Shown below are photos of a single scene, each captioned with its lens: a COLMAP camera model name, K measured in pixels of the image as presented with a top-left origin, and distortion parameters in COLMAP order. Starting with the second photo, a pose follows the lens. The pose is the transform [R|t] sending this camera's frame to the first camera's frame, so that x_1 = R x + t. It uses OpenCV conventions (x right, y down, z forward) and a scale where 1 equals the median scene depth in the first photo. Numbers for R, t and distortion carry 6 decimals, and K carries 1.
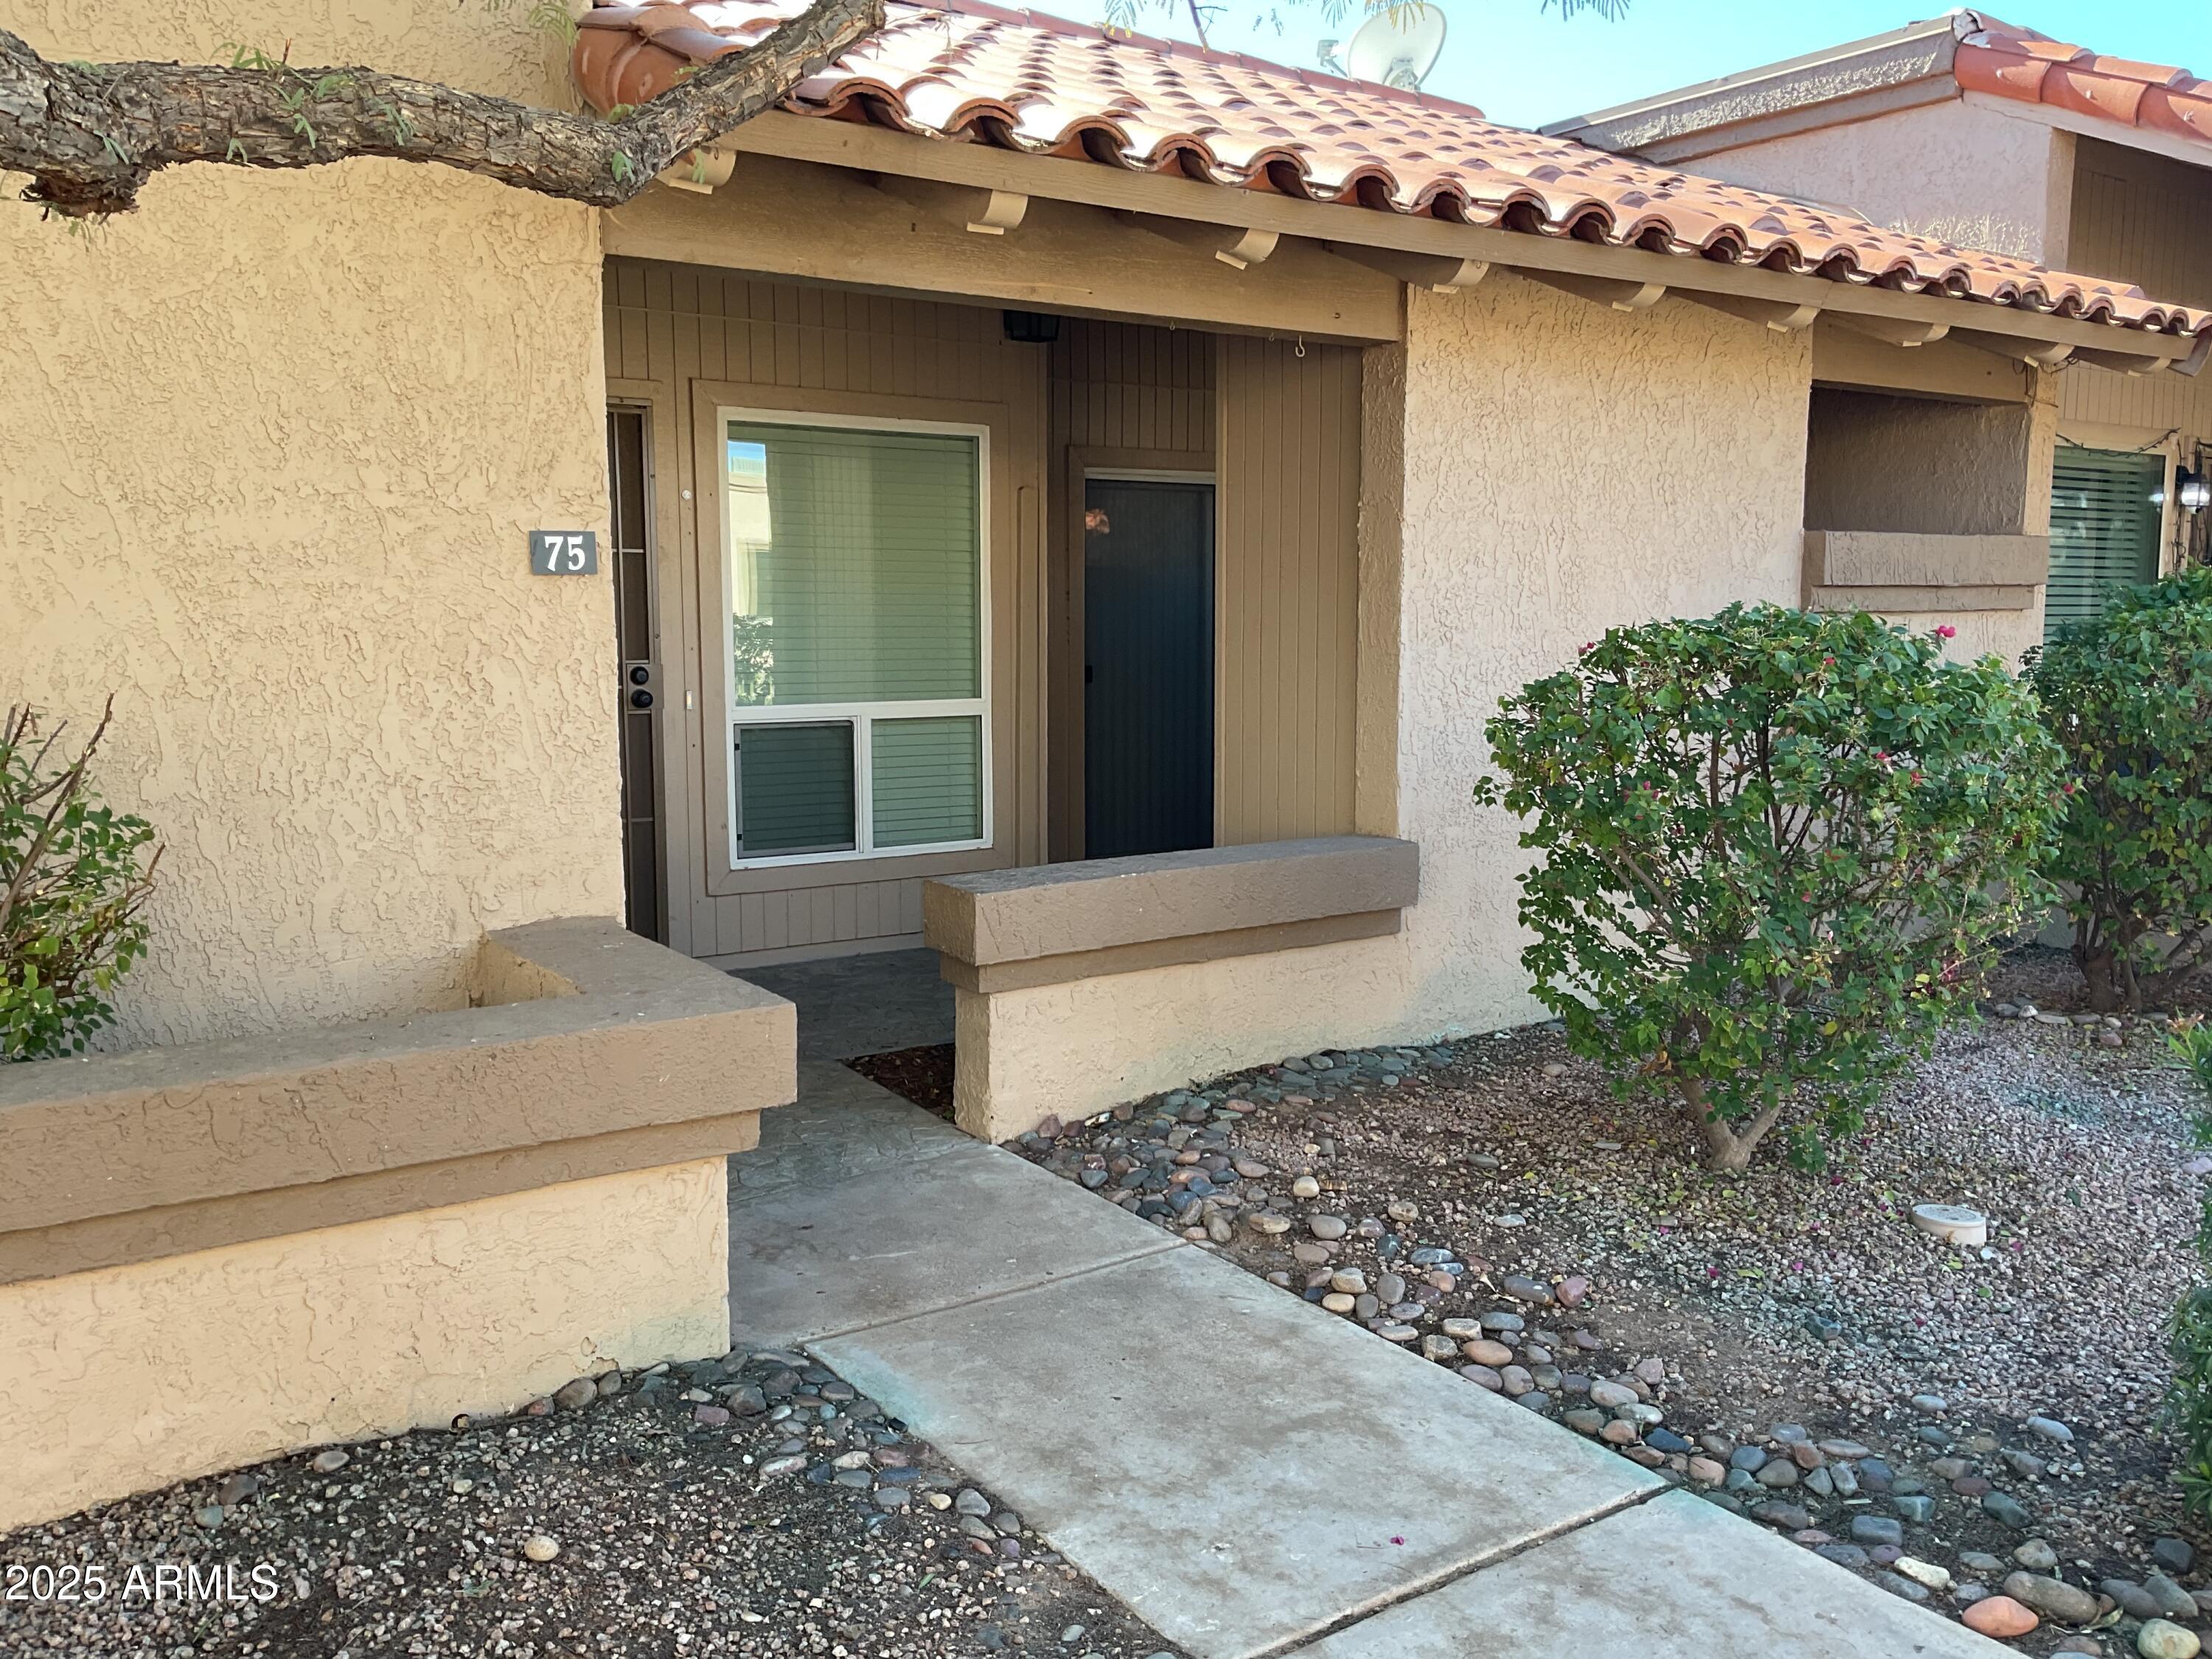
lens RADIAL K [[1801.6, 0, 1092.2], [0, 1801.6, 824.7], [0, 0, 1]] dist [0.079728, -0.151712]
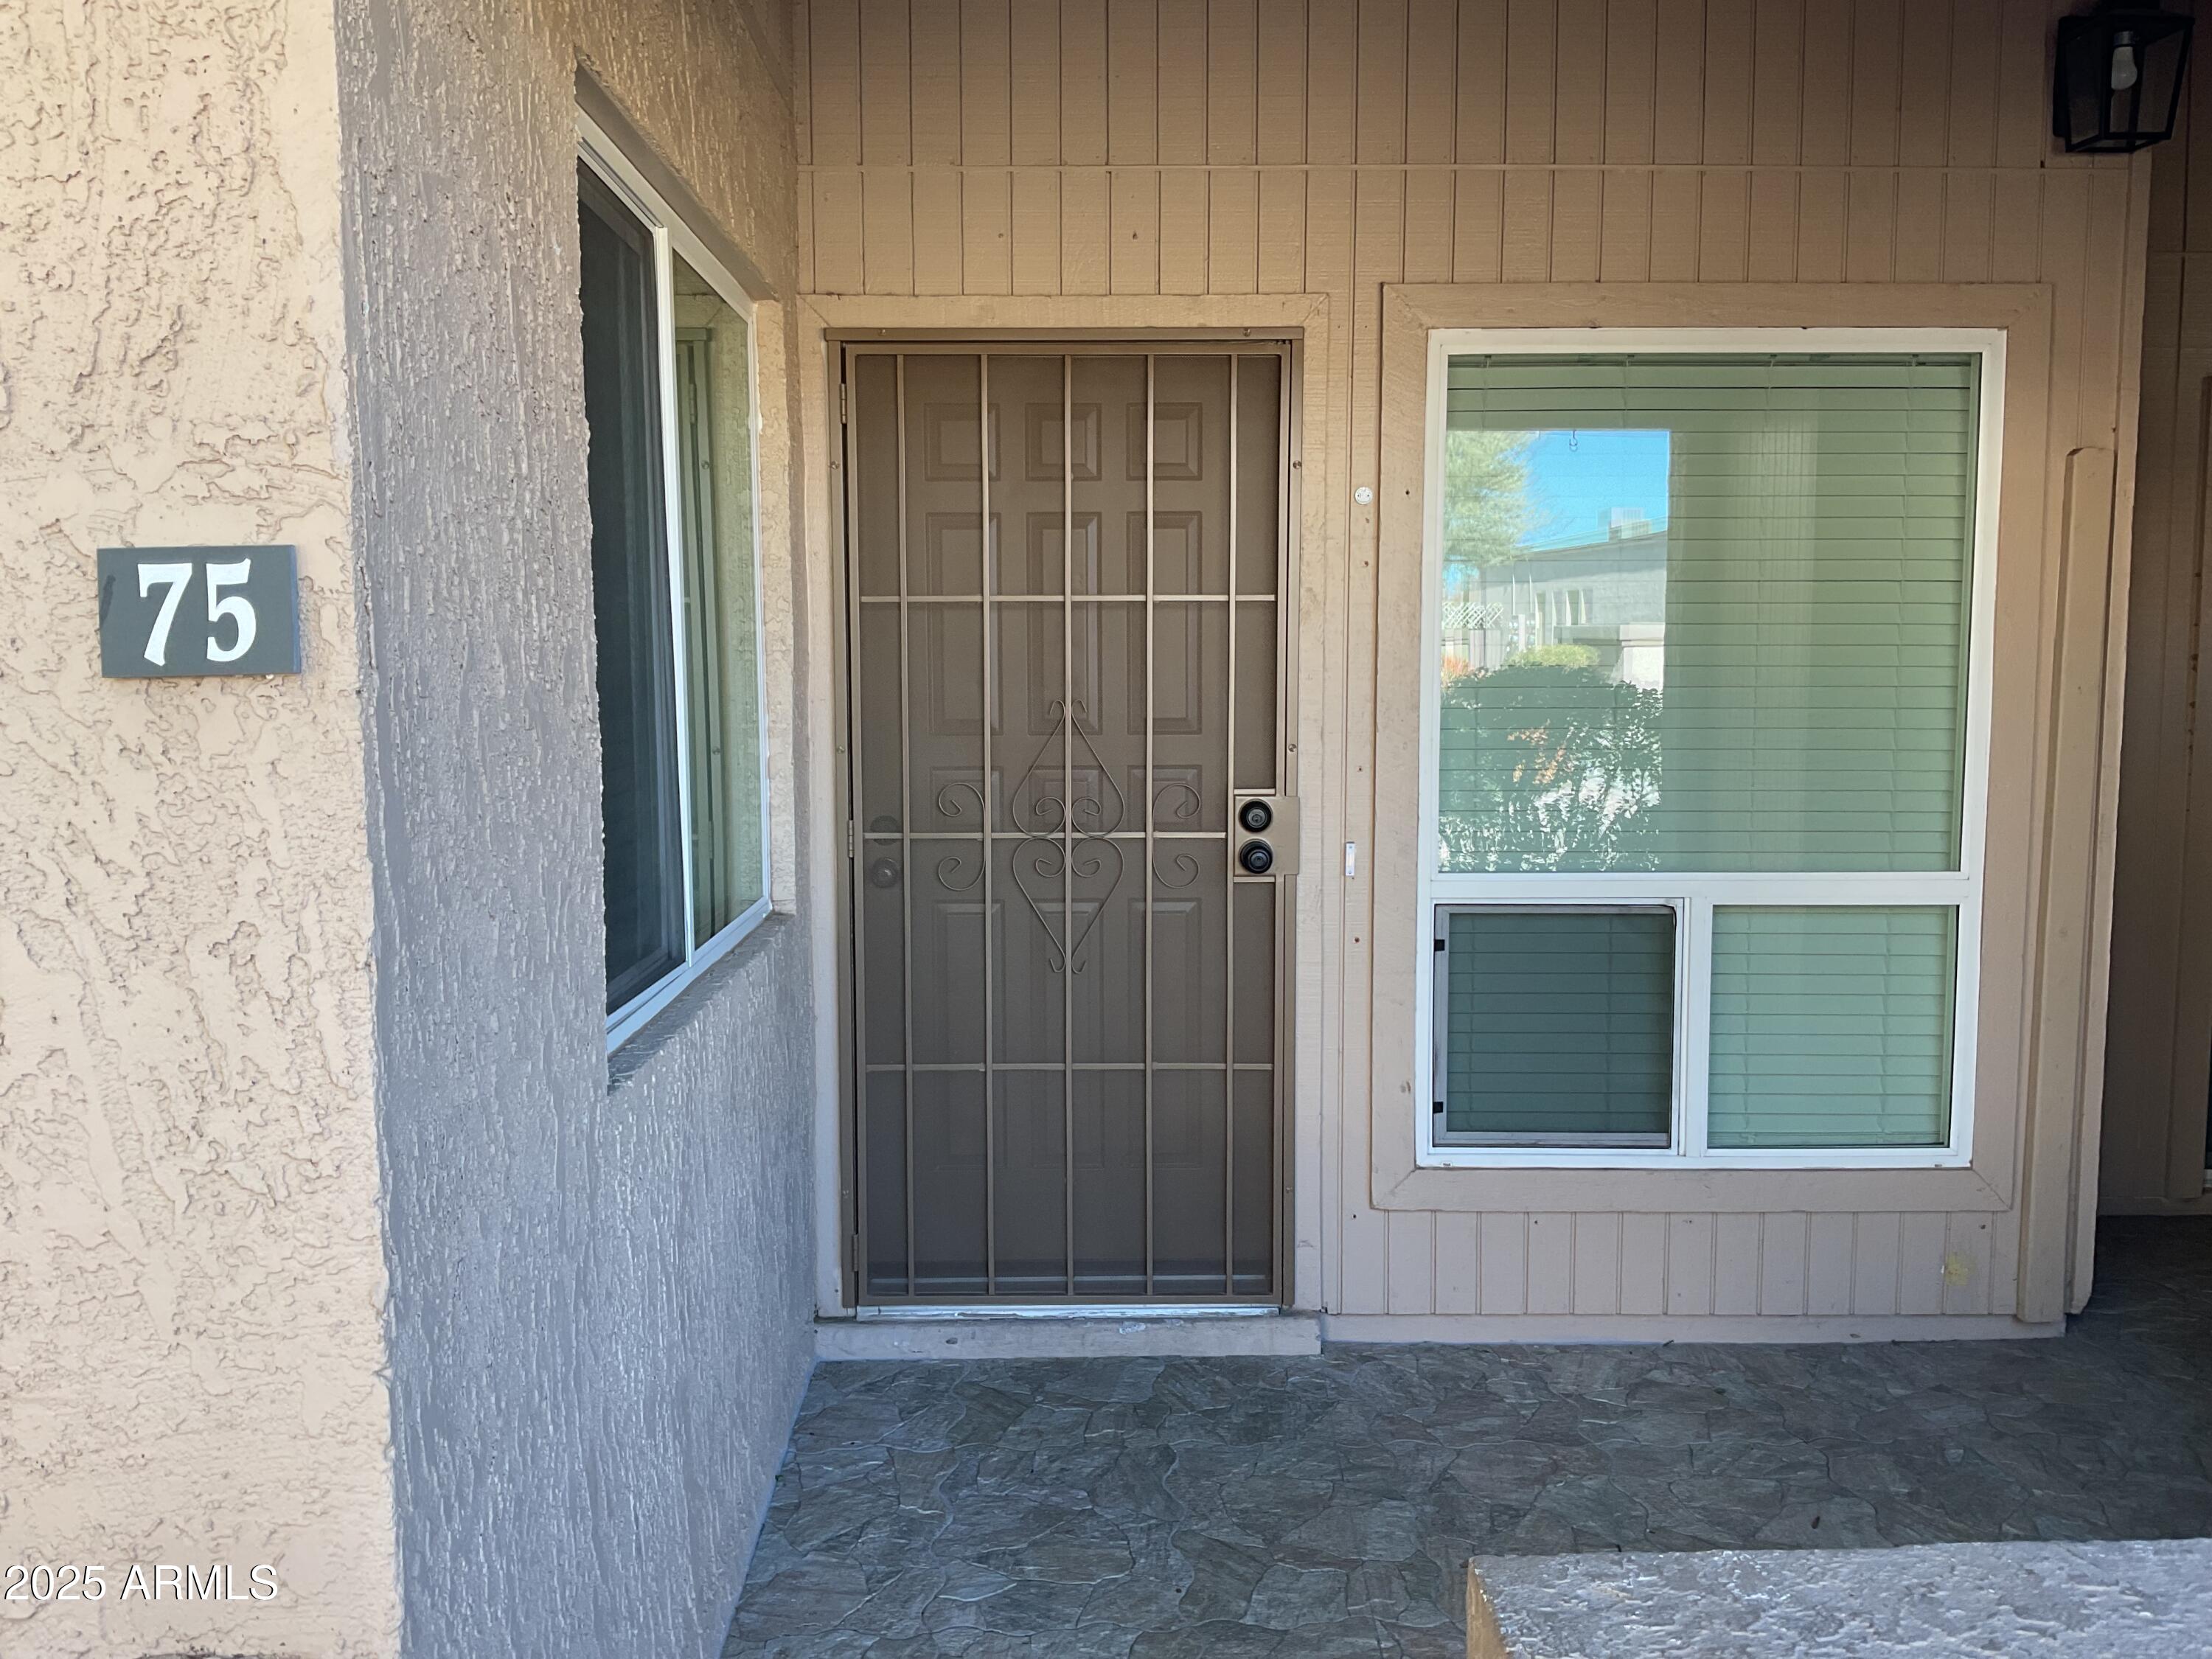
lens RADIAL K [[1801.6, 0, 1092.2], [0, 1801.6, 824.7], [0, 0, 1]] dist [0.079728, -0.151712]
pose [[0.829860, 0.054050, -0.555348, 0.033537], [-0.066816, 0.997762, -0.002735, -0.118629], [0.553957, 0.039376, 0.831614, 0.799115]]
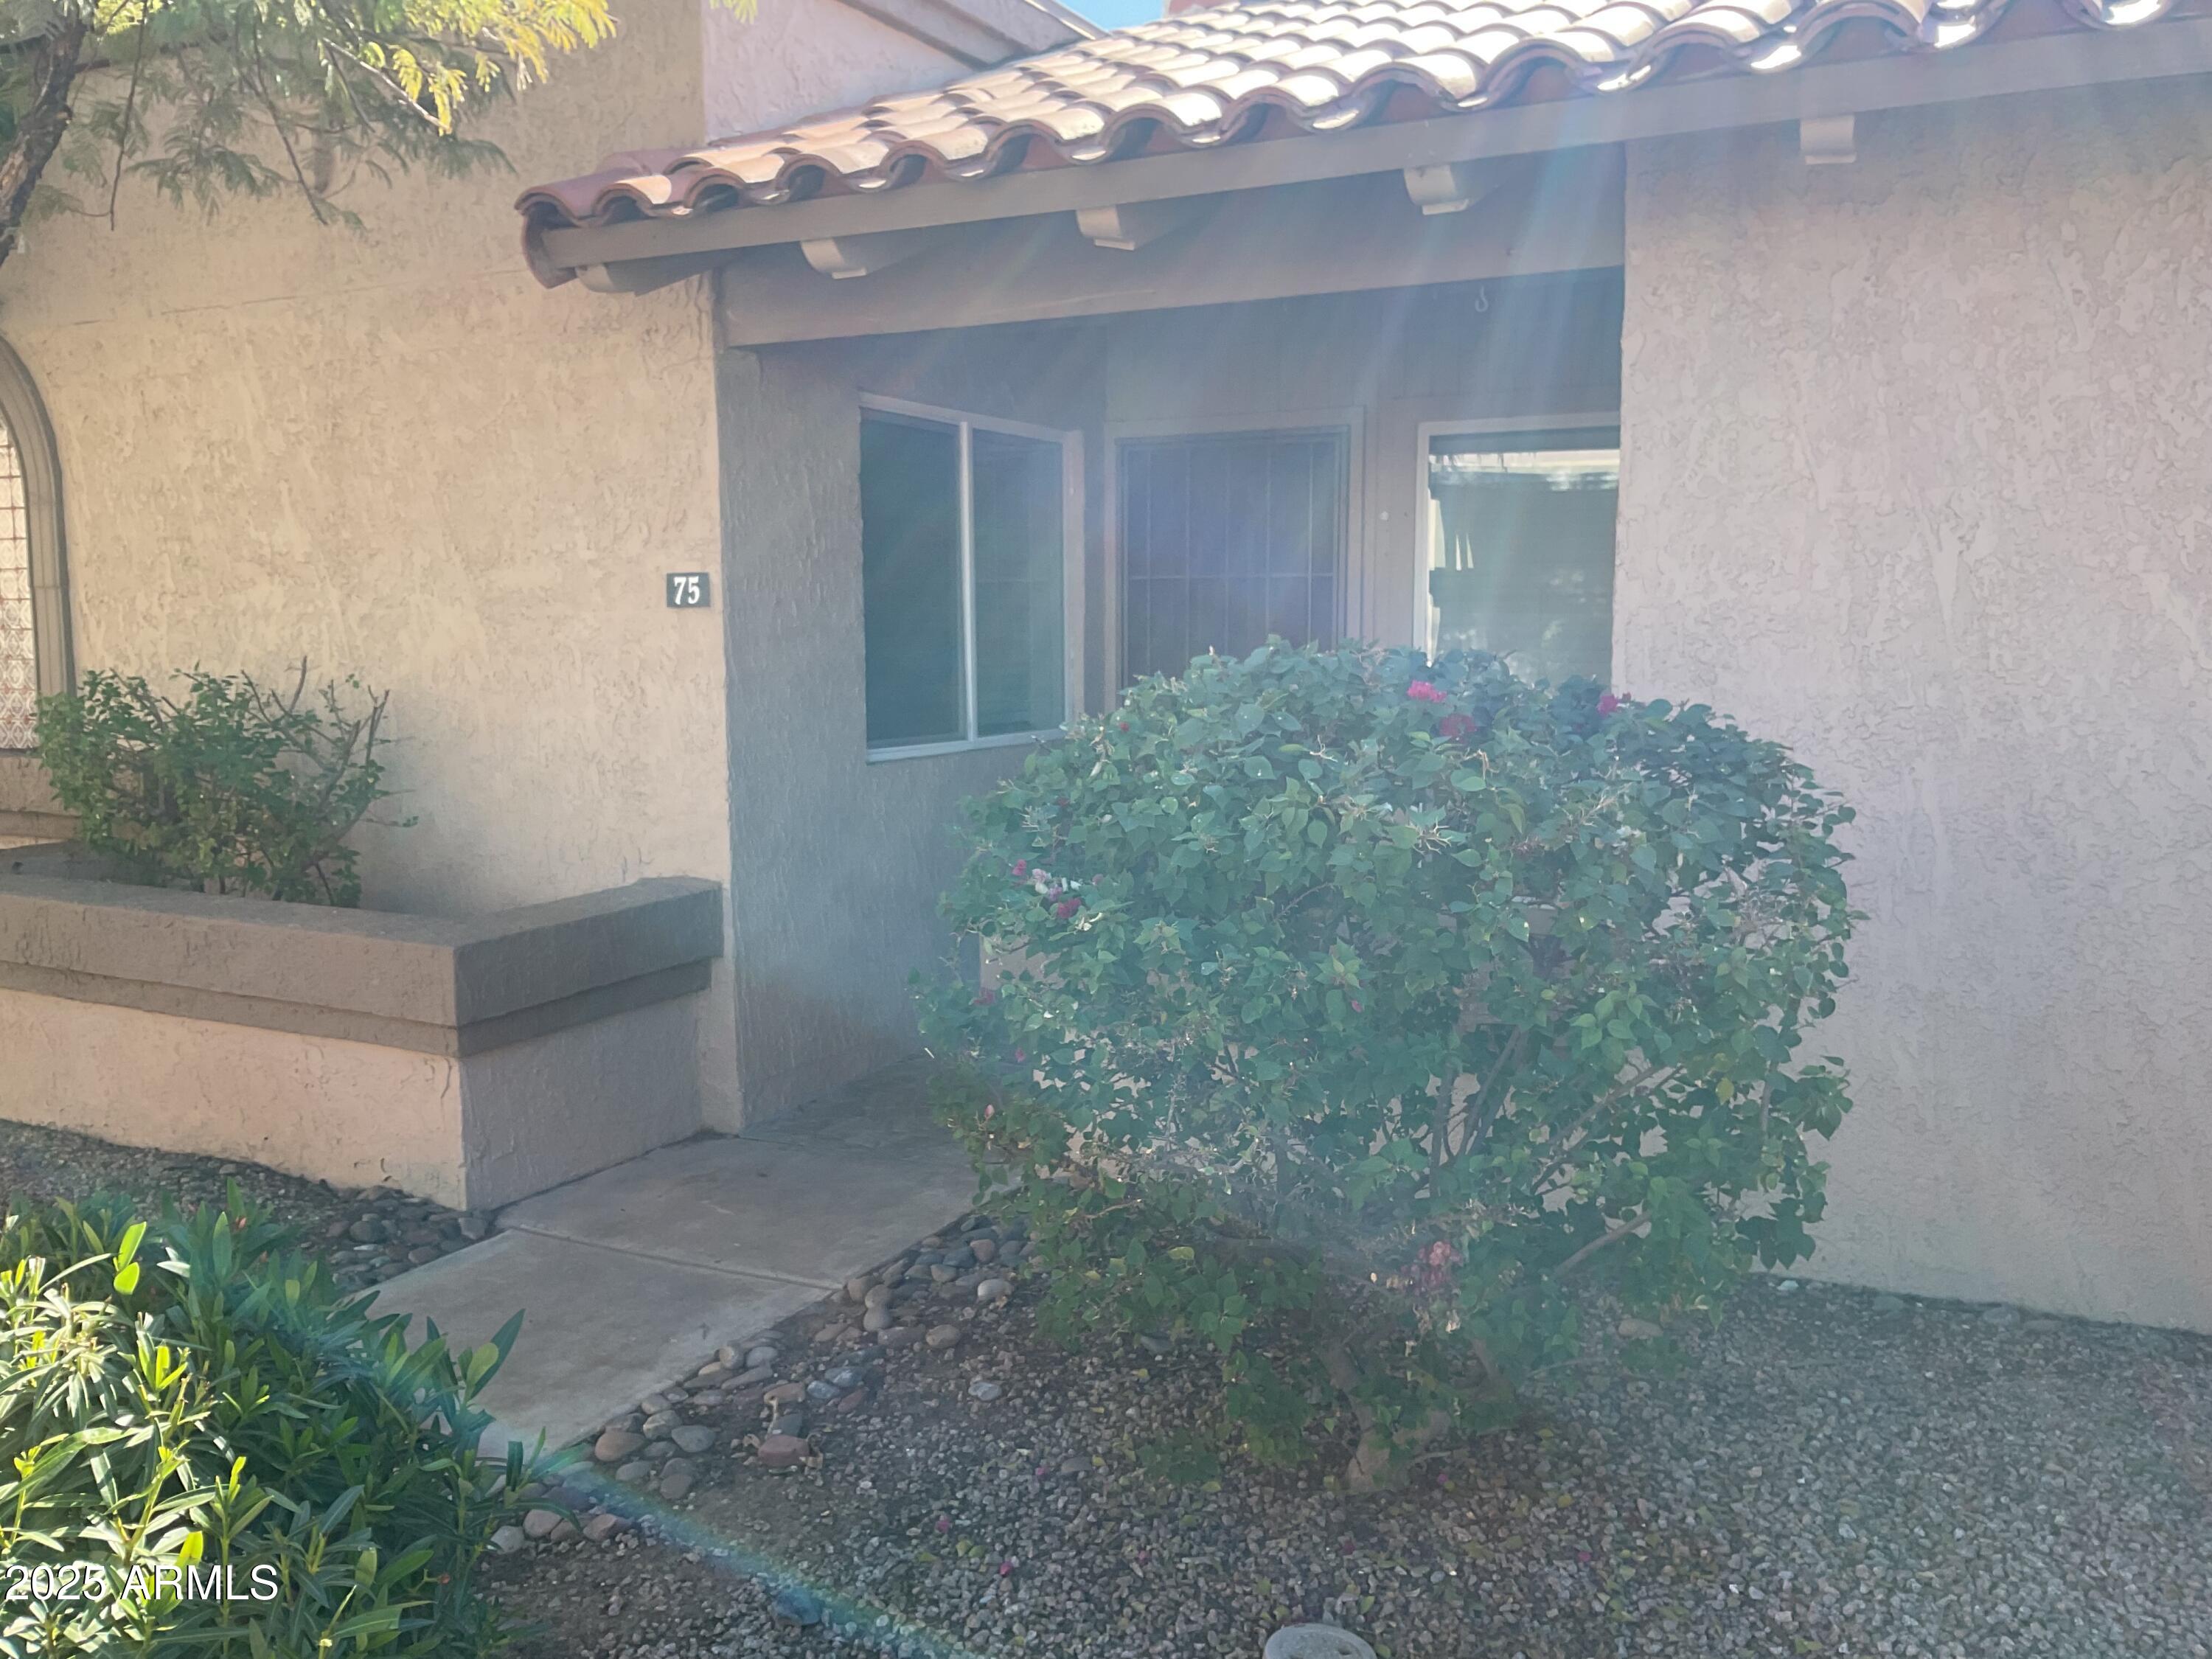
lens RADIAL K [[1801.6, 0, 1092.2], [0, 1801.6, 824.7], [0, 0, 1]] dist [0.079728, -0.151712]
pose [[0.475272, 0.099234, -0.874225, 0.947553], [-0.105146, 0.992905, 0.055543, -0.085500], [0.873534, 0.065523, 0.482334, 0.636305]]
